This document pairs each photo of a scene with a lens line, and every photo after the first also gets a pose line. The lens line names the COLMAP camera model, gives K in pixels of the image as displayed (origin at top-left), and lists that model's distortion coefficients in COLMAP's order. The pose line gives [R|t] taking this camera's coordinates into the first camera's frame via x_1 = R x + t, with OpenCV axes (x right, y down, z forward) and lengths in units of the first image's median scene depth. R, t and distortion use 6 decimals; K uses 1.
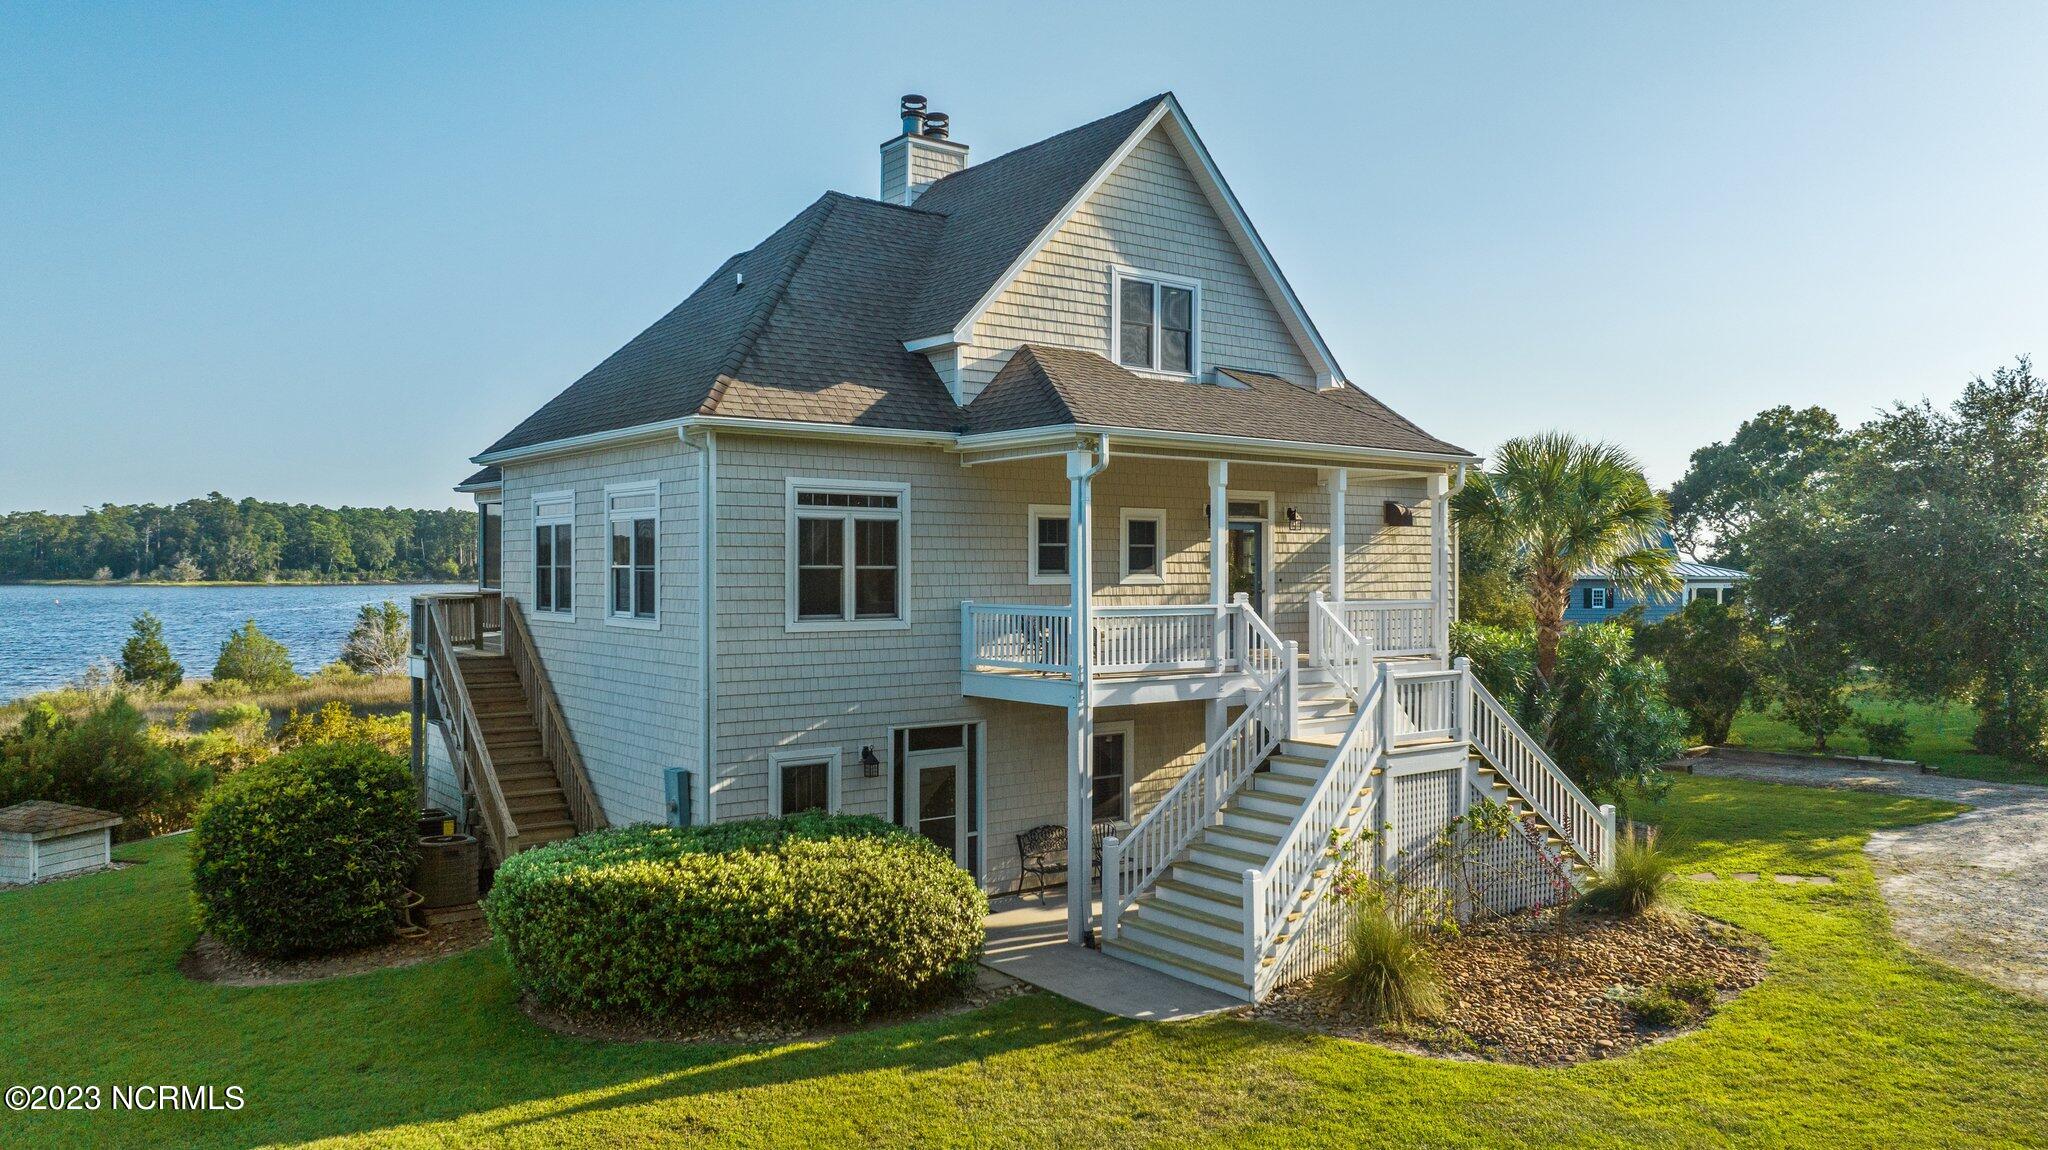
lens RADIAL K [[1428.9, 0, 1023.9], [0, 1428.9, 575.8], [0, 0, 1]] dist [-0.014105, -0.001883]
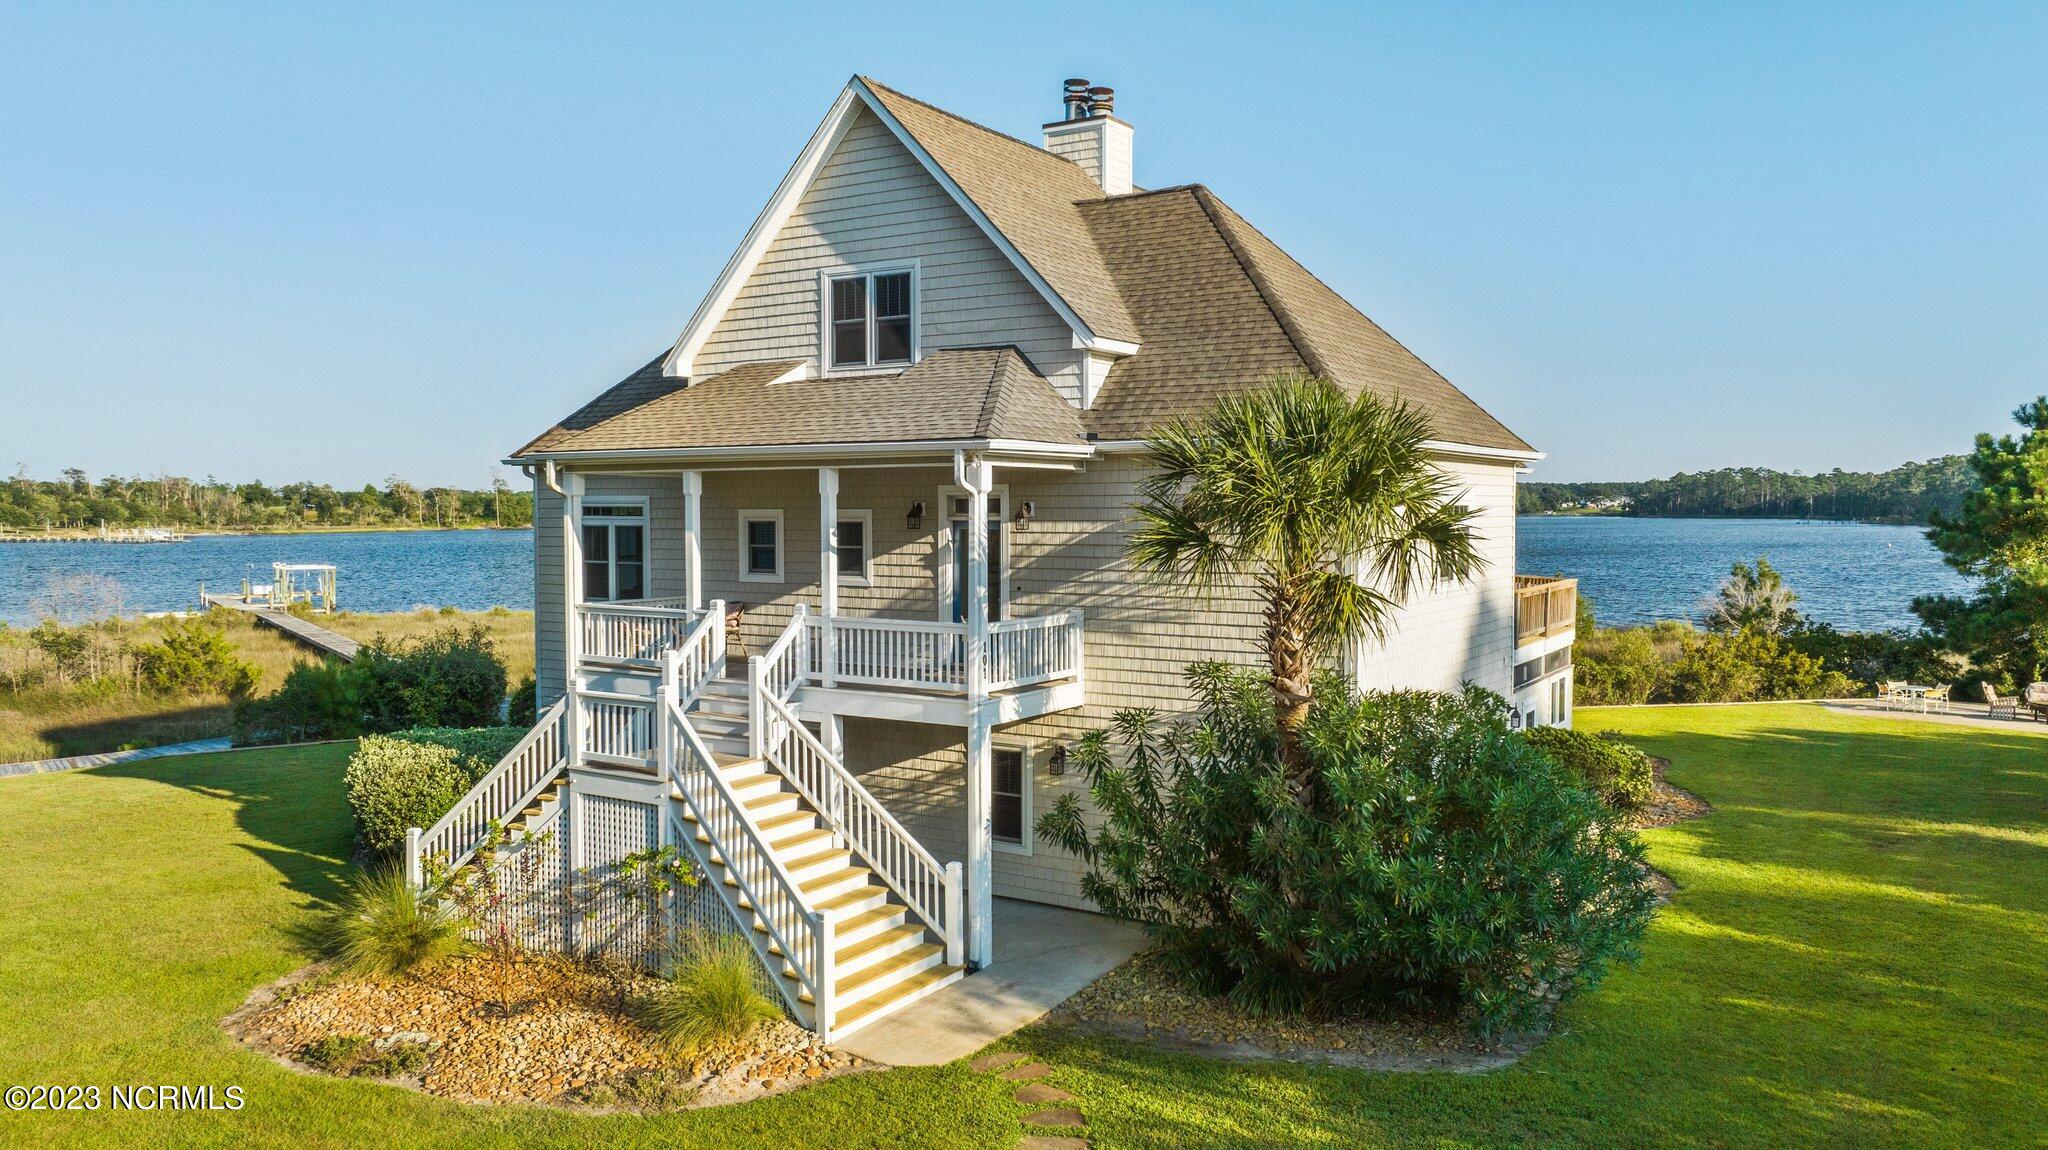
lens RADIAL K [[1440.9, 0, 1021.7], [0, 1440.9, 577.2], [0, 0, 1]] dist [-0.002582, -0.000608]
pose [[0.334796, 0.047206, -0.941107, 1.215183], [-0.002421, 0.998784, 0.049238, -0.056489], [0.942287, -0.014207, 0.334504, 0.885573]]
